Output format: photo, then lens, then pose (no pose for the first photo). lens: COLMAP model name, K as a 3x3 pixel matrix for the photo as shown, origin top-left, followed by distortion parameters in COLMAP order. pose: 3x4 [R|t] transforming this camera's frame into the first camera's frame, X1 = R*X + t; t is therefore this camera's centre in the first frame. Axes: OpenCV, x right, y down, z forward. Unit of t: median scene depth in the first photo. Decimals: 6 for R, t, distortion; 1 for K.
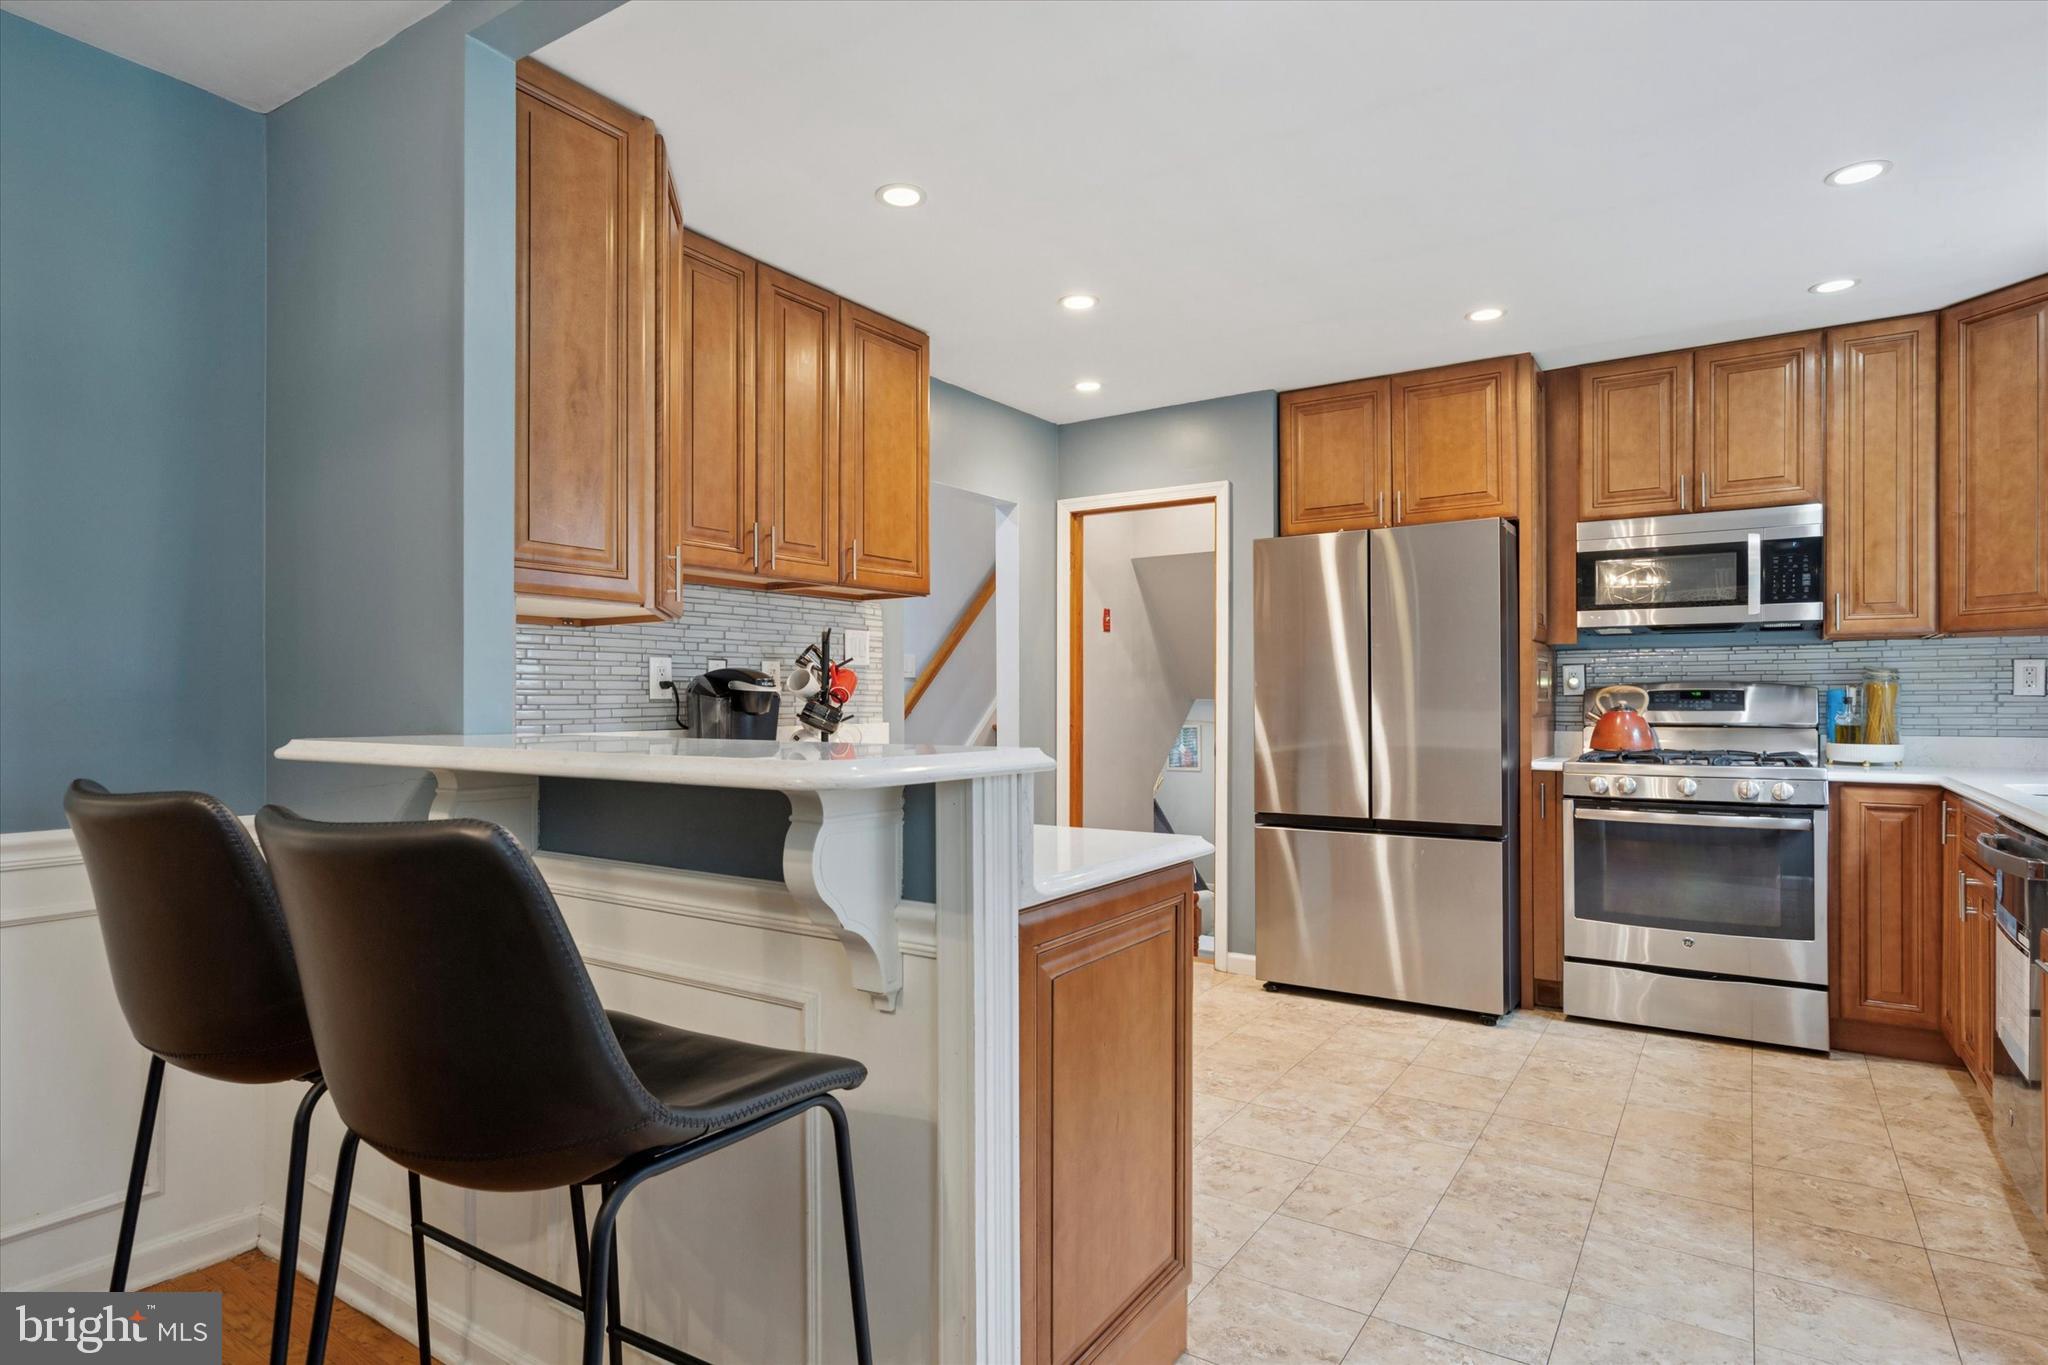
lens RADIAL K [[1100.1, 0, 1025.5], [0, 1100.1, 695.0], [0, 0, 1]] dist [0.001969, 0.000354]
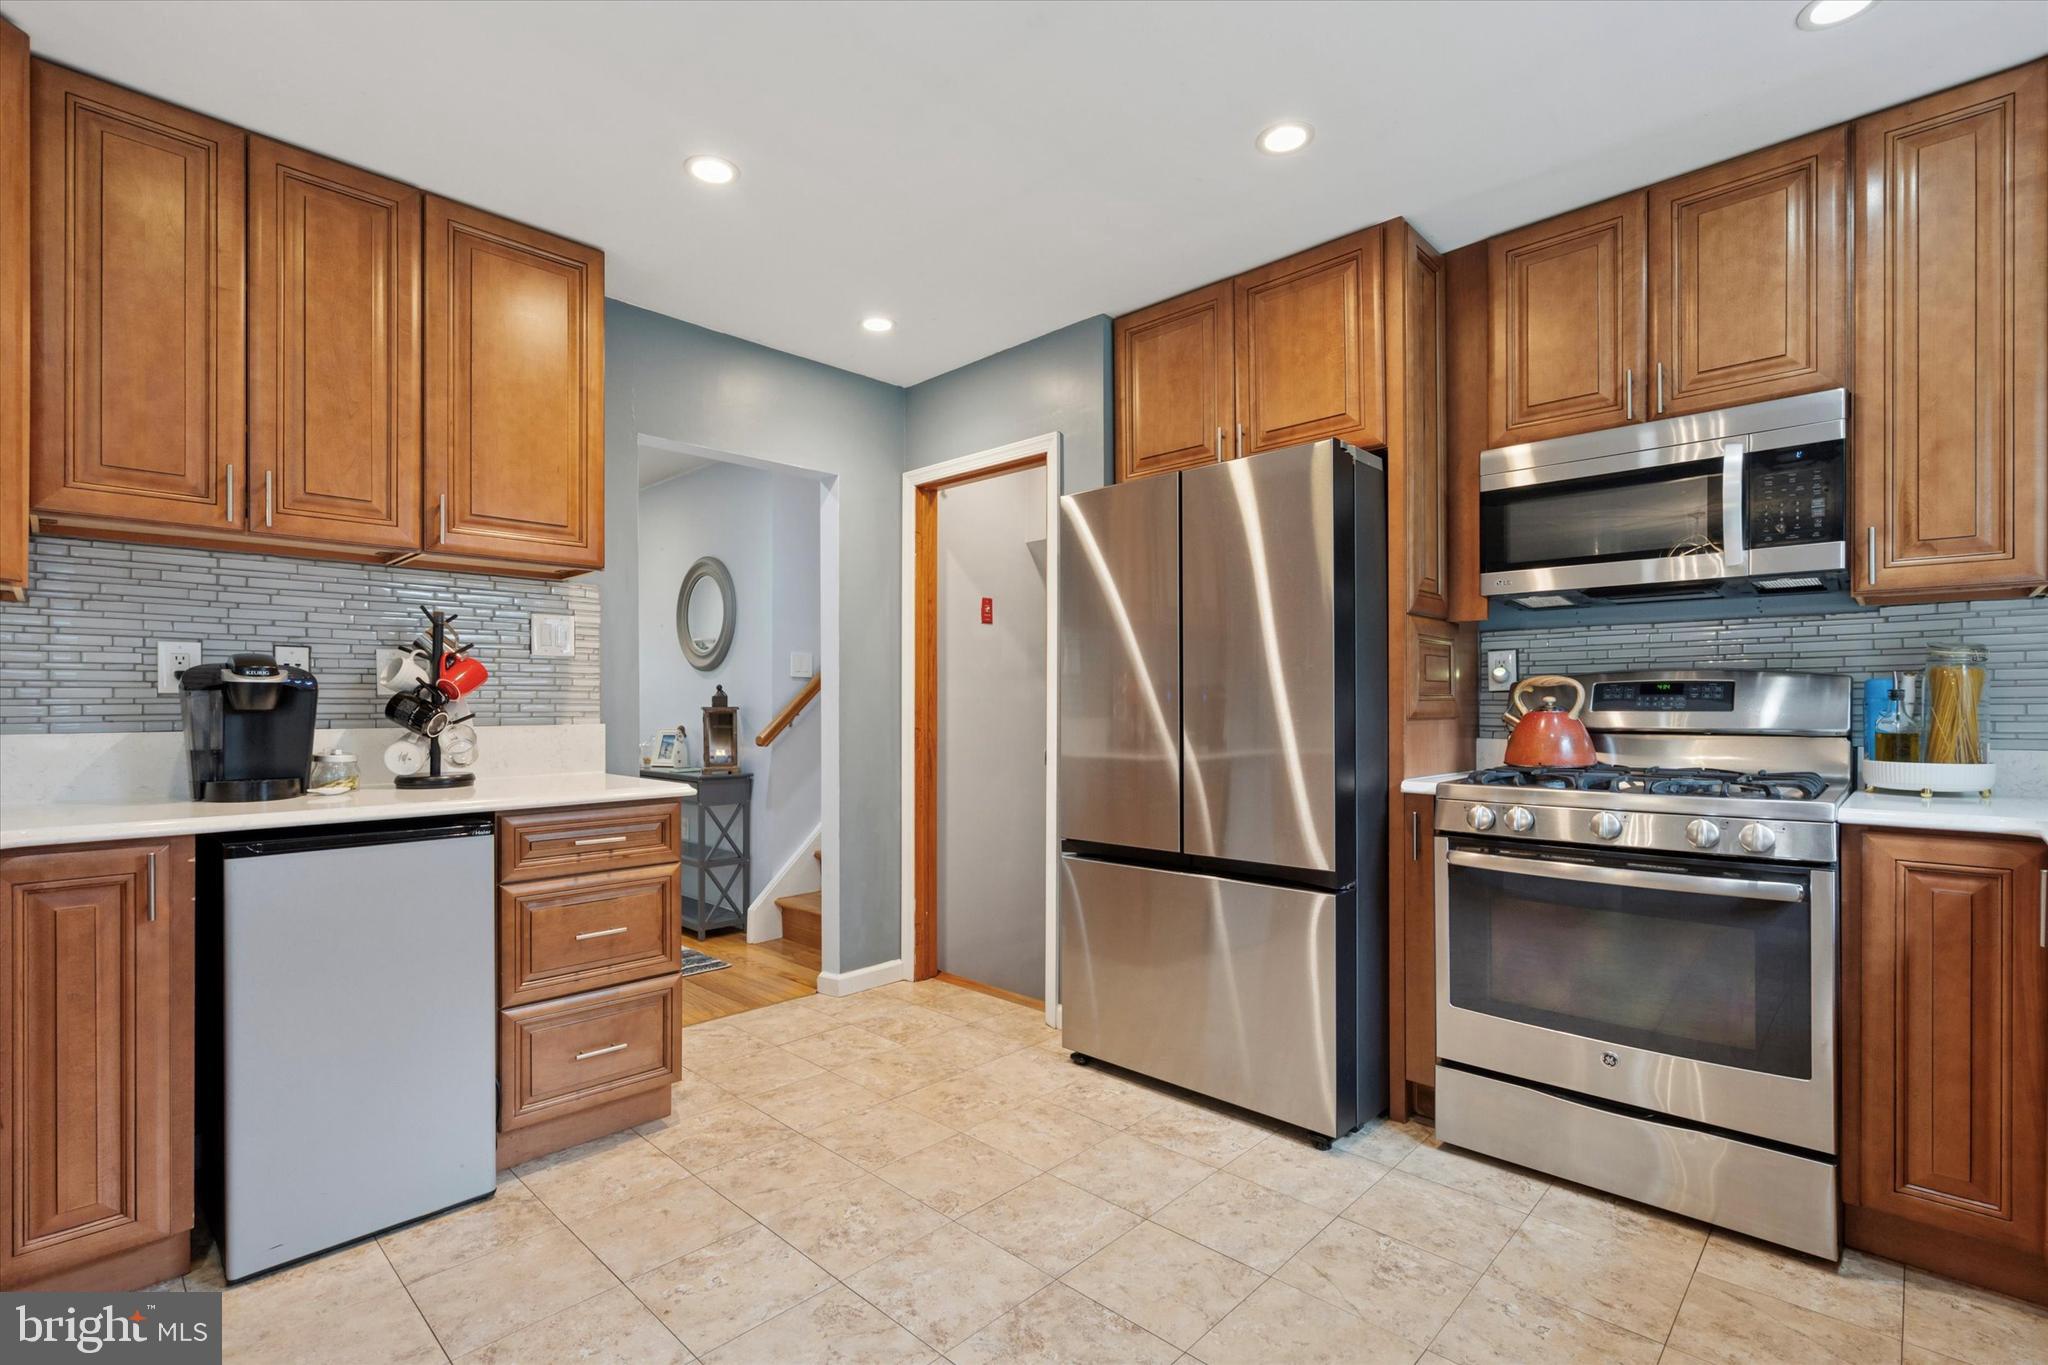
lens RADIAL K [[938.1, 0, 1018.7], [0, 938.1, 705.3], [0, 0, 1]] dist [-0.003125, 0.000069]
pose [[0.983234, -0.000222, -0.182350, 0.341254], [0.000754, 0.999996, 0.002849, 0.009260], [0.182349, -0.002939, 0.983230, 0.366527]]
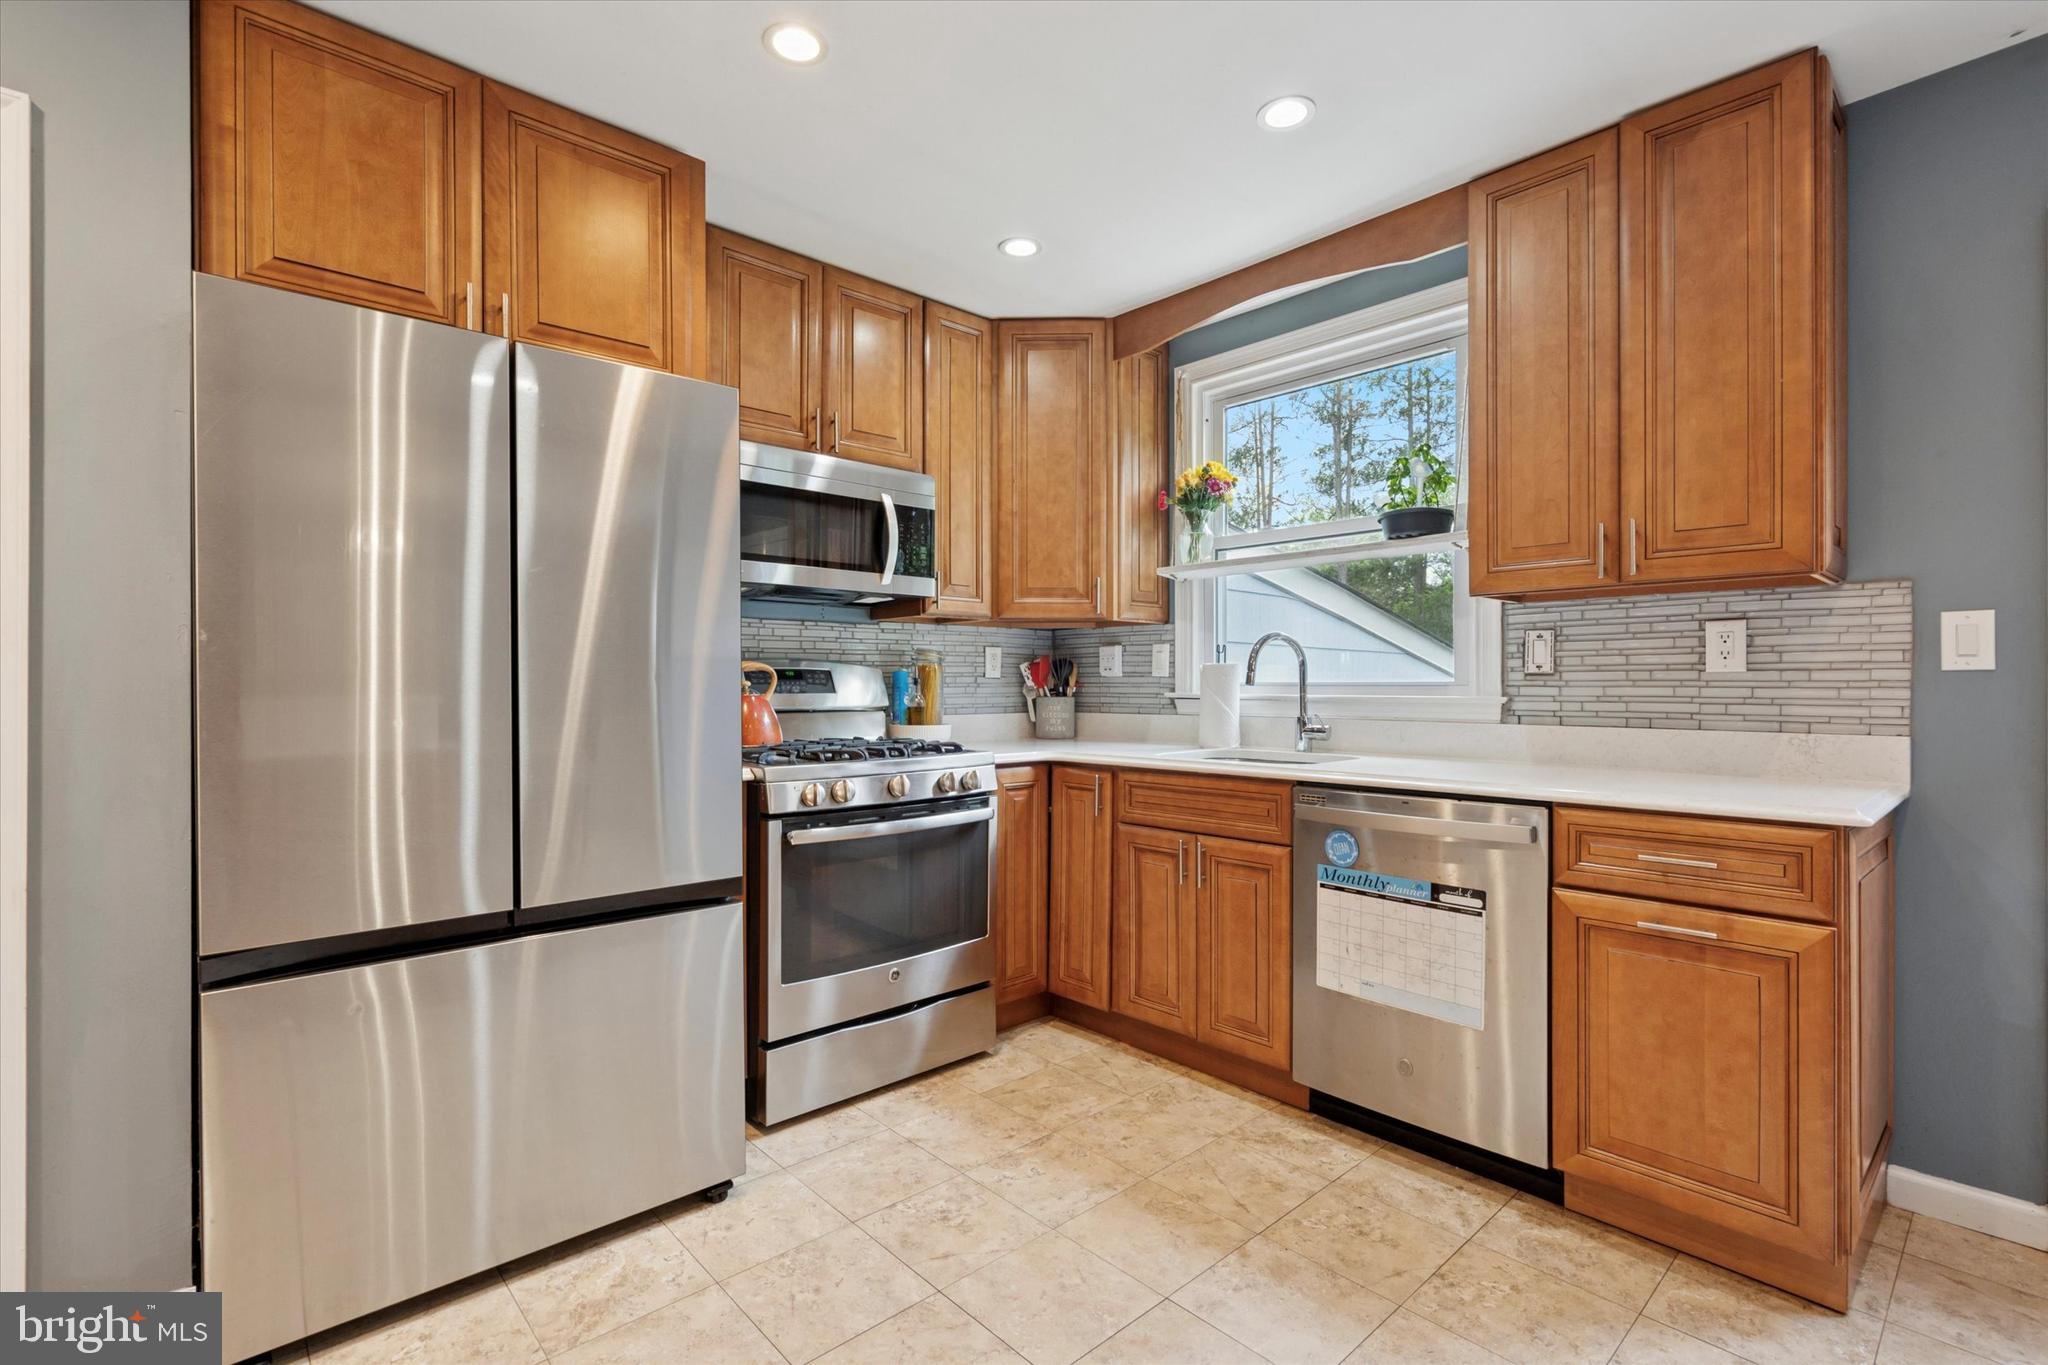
lens RADIAL K [[936.4, 0, 1008.5], [0, 936.4, 689.3], [0, 0, 1]] dist [-0.003460, 0.000591]
pose [[0.254173, -0.004176, 0.967150, -0.049529], [-0.001858, 0.999987, 0.004806, 0.007866], [-0.967157, -0.003019, 0.254161, 0.712539]]
